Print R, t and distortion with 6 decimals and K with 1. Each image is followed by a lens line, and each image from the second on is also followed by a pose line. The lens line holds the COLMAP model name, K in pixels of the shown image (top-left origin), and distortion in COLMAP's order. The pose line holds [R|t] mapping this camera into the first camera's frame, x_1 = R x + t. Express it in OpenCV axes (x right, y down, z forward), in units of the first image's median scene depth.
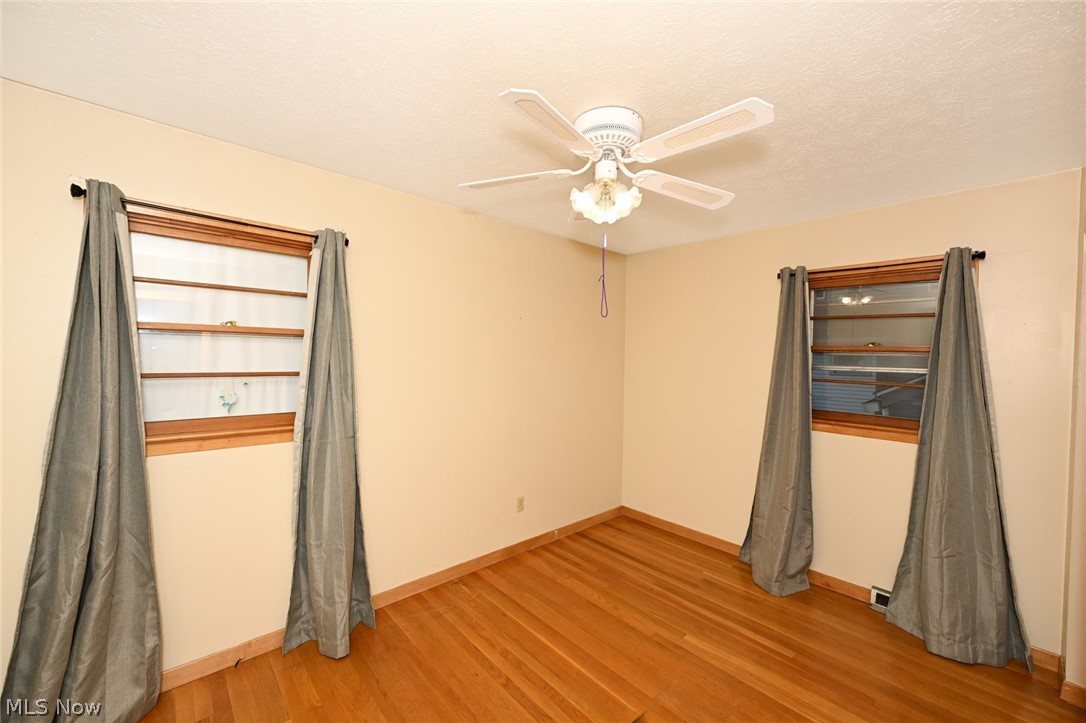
lens RADIAL K [[430.7, 0, 544.2], [0, 430.7, 363.5], [0, 0, 1]] dist [0.000112, 0.000099]
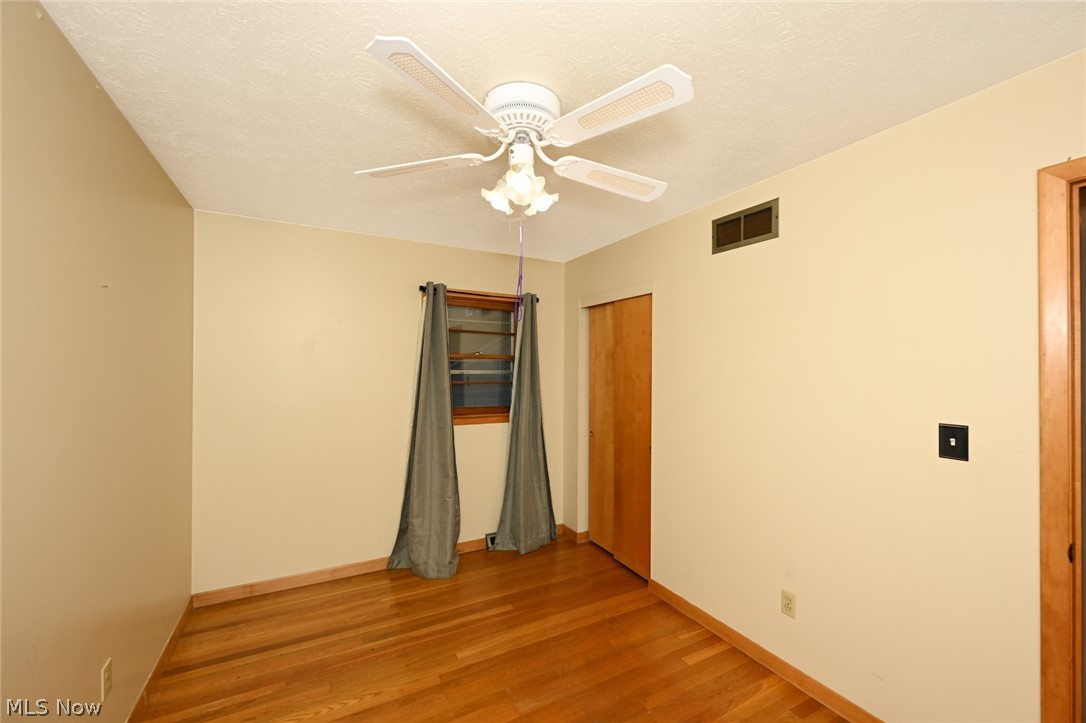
lens RADIAL K [[419.3, 0, 543.0], [0, 419.3, 361.5], [0, 0, 1]] dist [-0.000961, -0.000051]
pose [[0.247177, 0.000574, 0.968970, -0.441460], [0.024231, 0.999683, -0.006773, -0.004027], [-0.968667, 0.025153, 0.247085, 0.484688]]
